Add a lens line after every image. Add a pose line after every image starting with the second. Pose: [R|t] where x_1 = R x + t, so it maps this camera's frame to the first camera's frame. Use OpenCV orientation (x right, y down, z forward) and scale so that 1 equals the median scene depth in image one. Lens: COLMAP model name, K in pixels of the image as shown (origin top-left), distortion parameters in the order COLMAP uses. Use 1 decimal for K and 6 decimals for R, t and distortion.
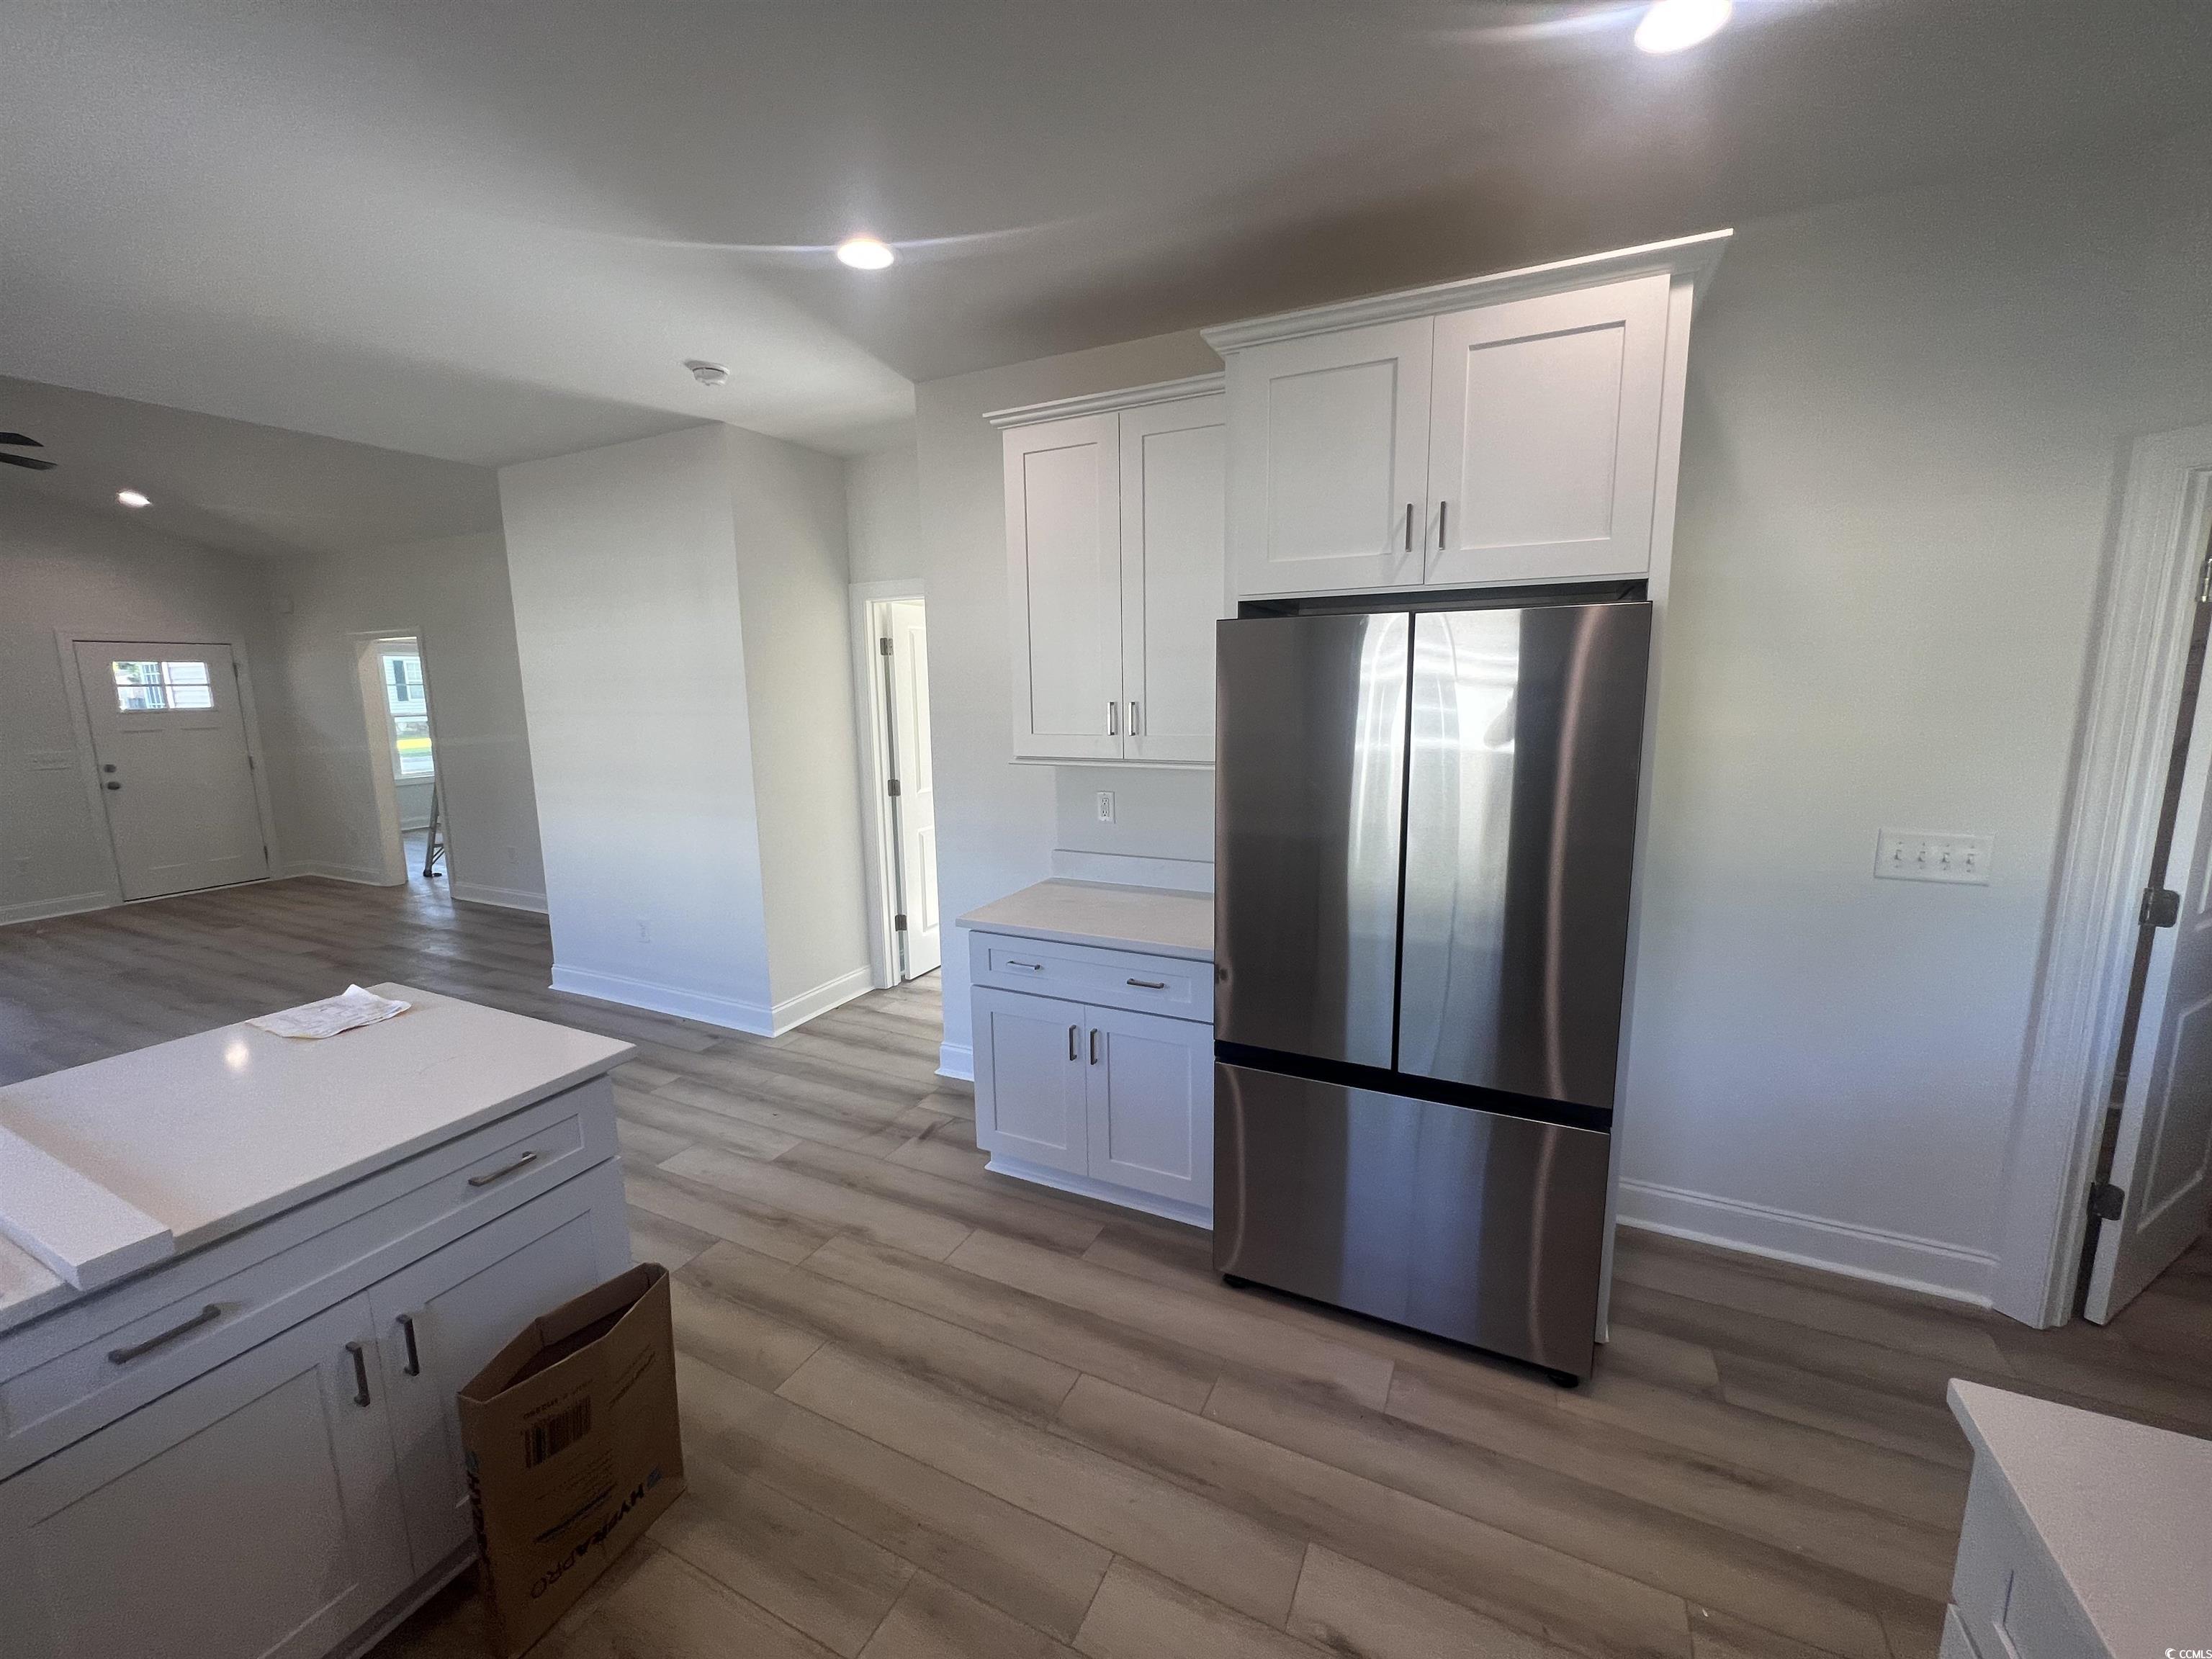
lens RADIAL K [[884.8, 0, 1105.5], [0, 884.8, 812.9], [0, 0, 1]] dist [-0.000893, 0.000195]
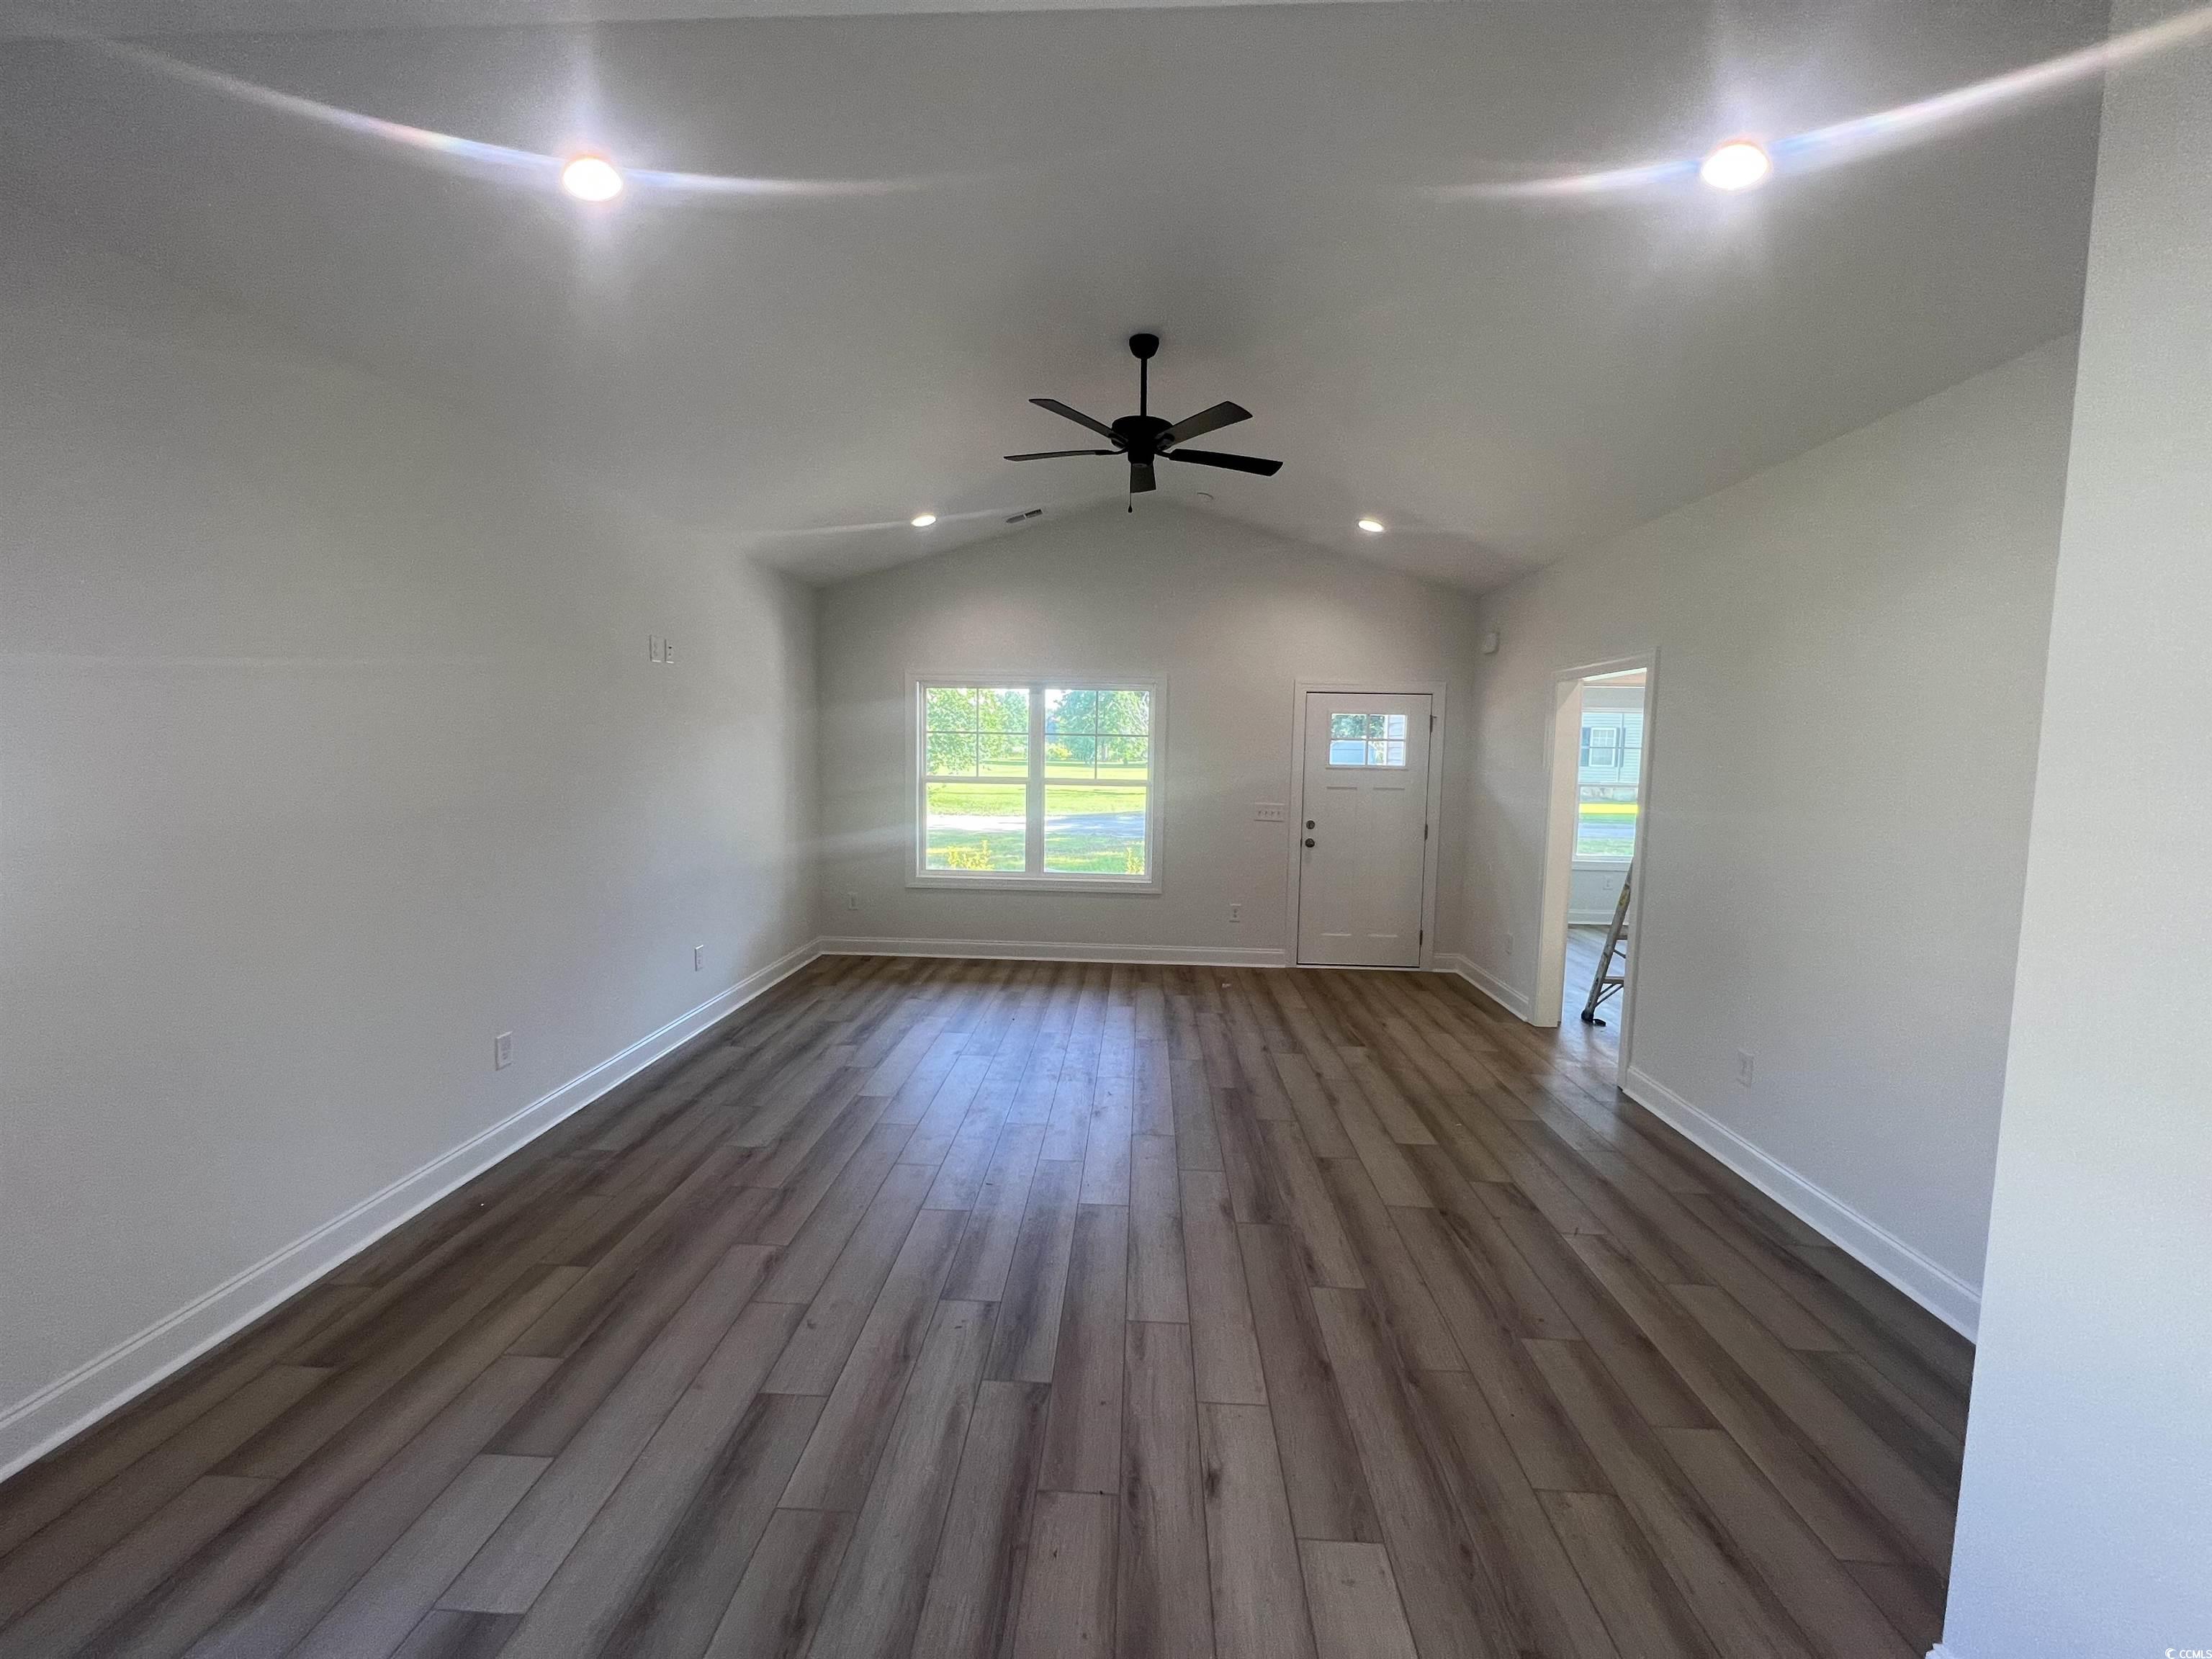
lens RADIAL K [[884.8, 0, 1091.3], [0, 884.8, 823.7], [0, 0, 1]] dist [-0.000893, 0.000195]
pose [[0.379267, 0.101120, -0.919745, -0.324231], [-0.165775, 0.985353, 0.039974, -0.047612], [0.910316, 0.137310, 0.390475, 0.392825]]
